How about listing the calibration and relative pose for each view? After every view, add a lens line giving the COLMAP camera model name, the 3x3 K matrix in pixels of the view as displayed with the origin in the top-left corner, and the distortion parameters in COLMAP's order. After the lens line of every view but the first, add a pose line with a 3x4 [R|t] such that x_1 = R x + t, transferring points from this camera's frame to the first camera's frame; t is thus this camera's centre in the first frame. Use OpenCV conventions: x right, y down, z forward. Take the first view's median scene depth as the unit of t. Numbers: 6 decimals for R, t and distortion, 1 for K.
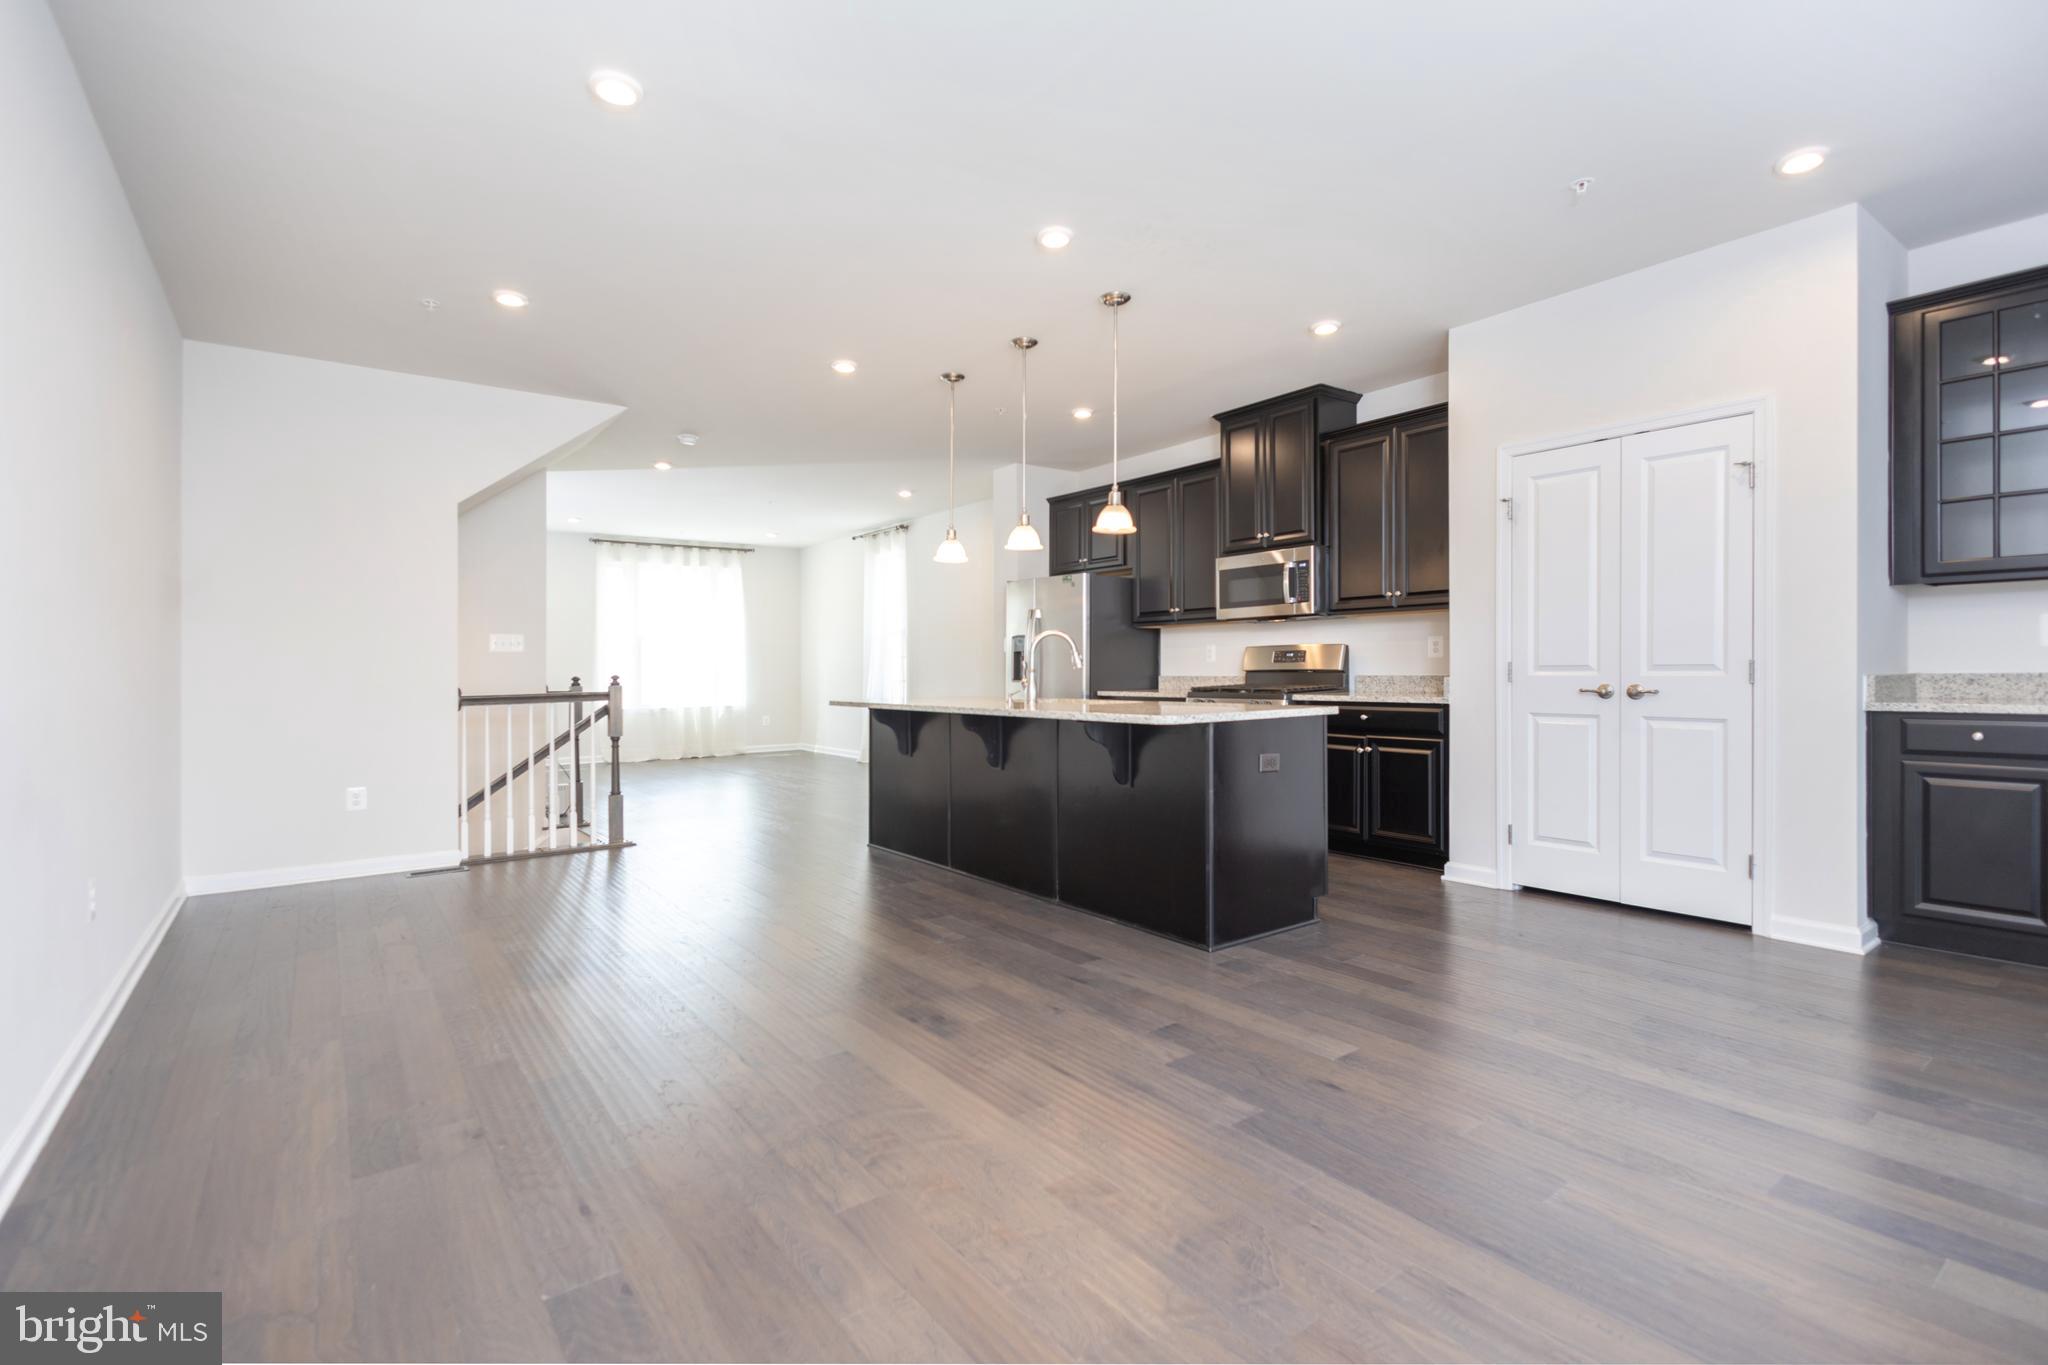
lens RADIAL K [[944.4, 0, 1024.0], [0, 944.4, 682.5], [0, 0, 1]] dist [0.013735, -0.000010]
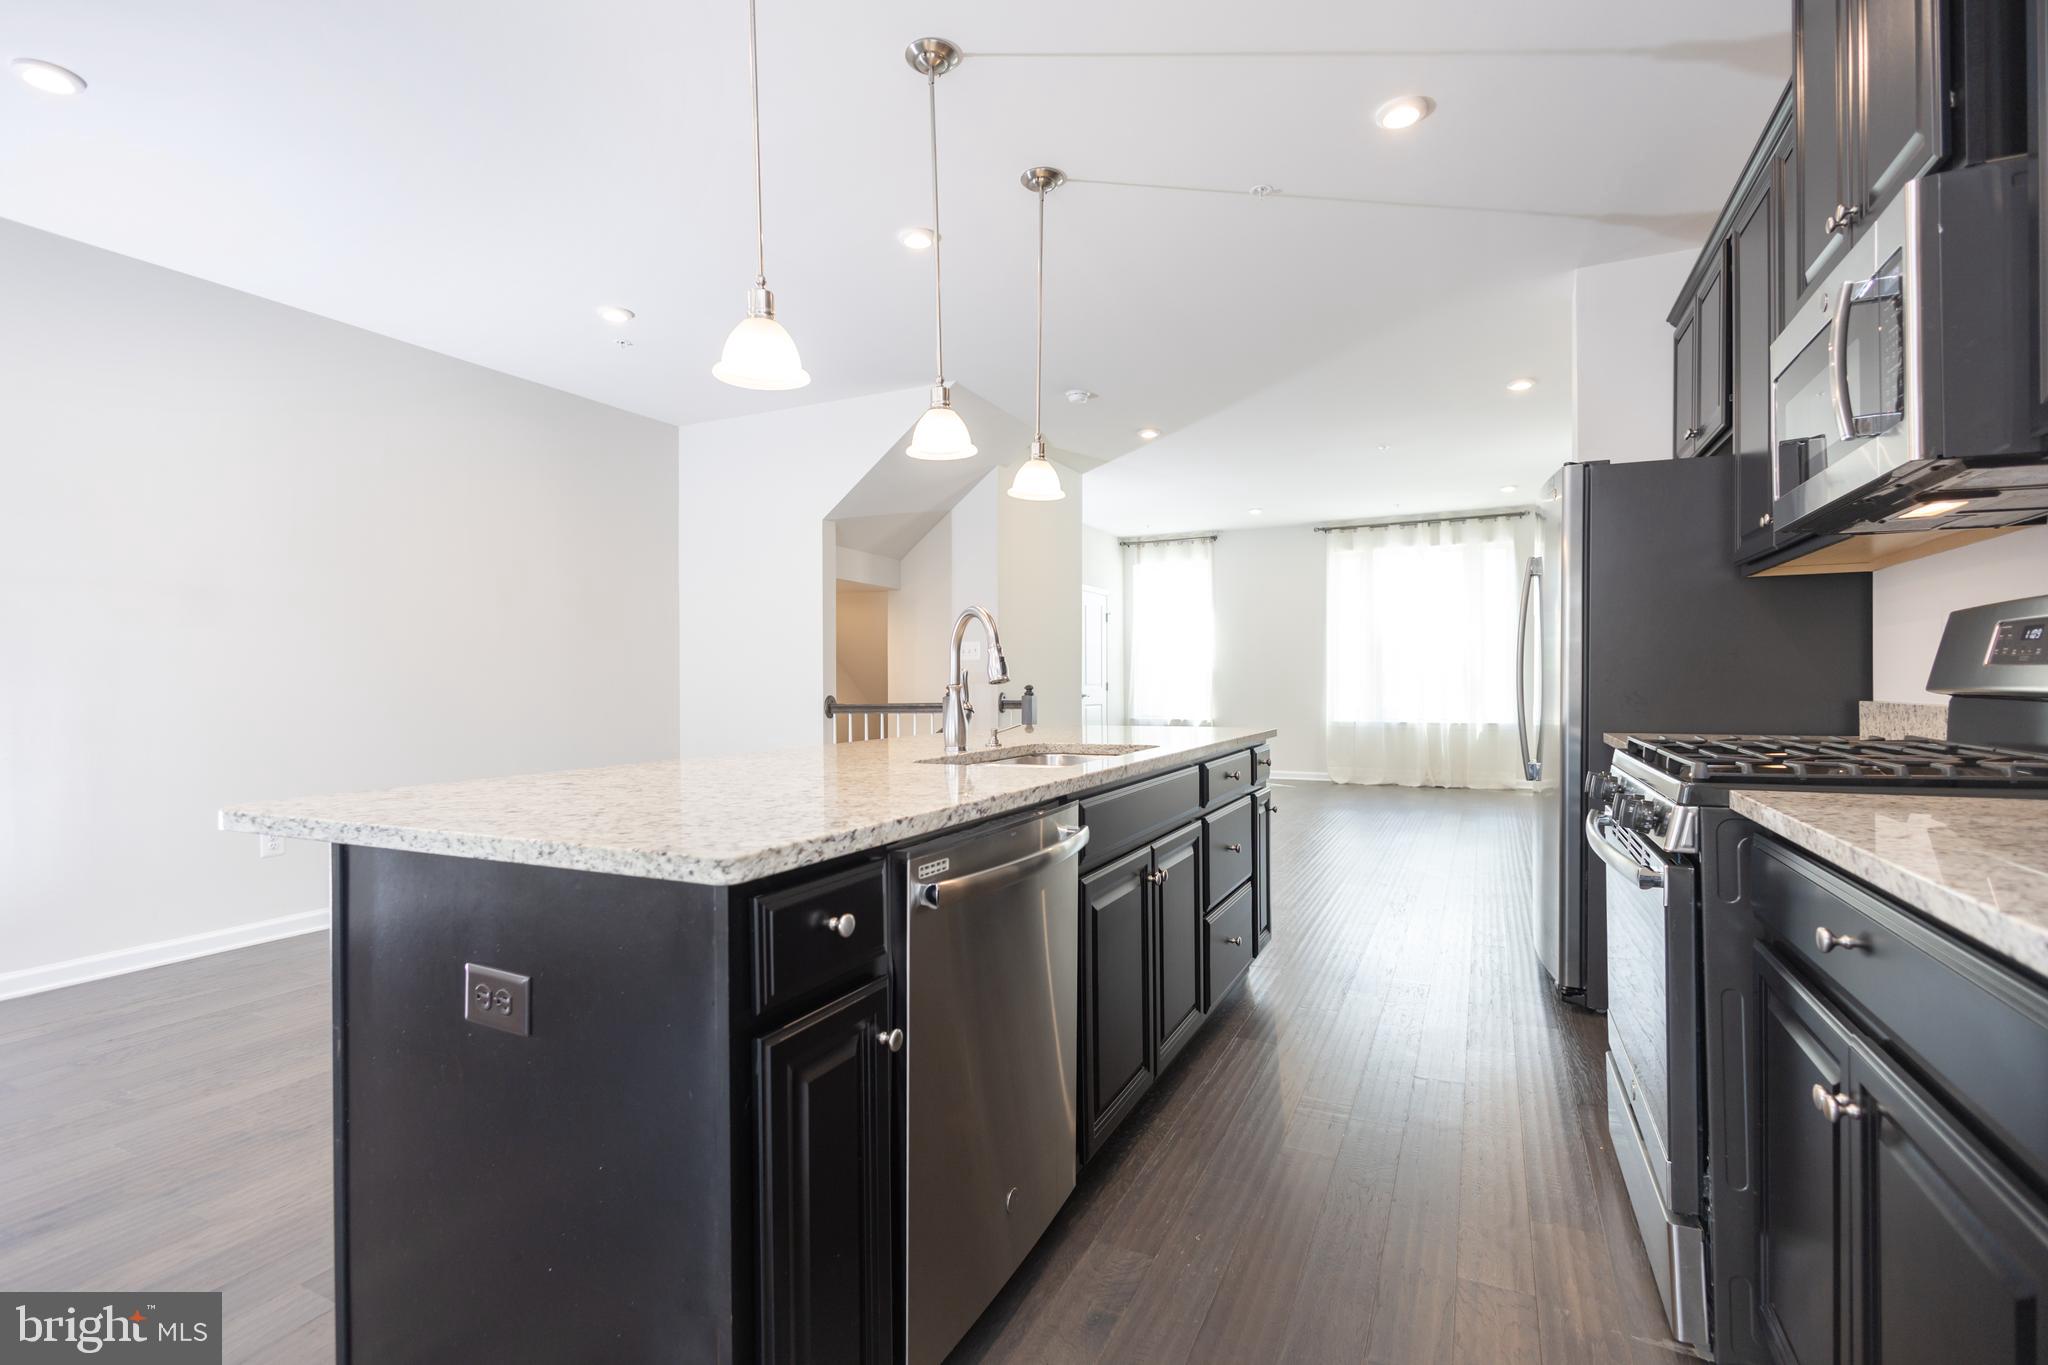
lens RADIAL K [[944.4, 0, 1024.0], [0, 944.4, 682.5], [0, 0, 1]] dist [0.013735, -0.000010]
pose [[0.453667, 0.010802, -0.891106, 0.205218], [-0.013802, 0.999892, 0.005094, -0.007219], [0.891064, 0.009988, 0.453767, 0.339073]]
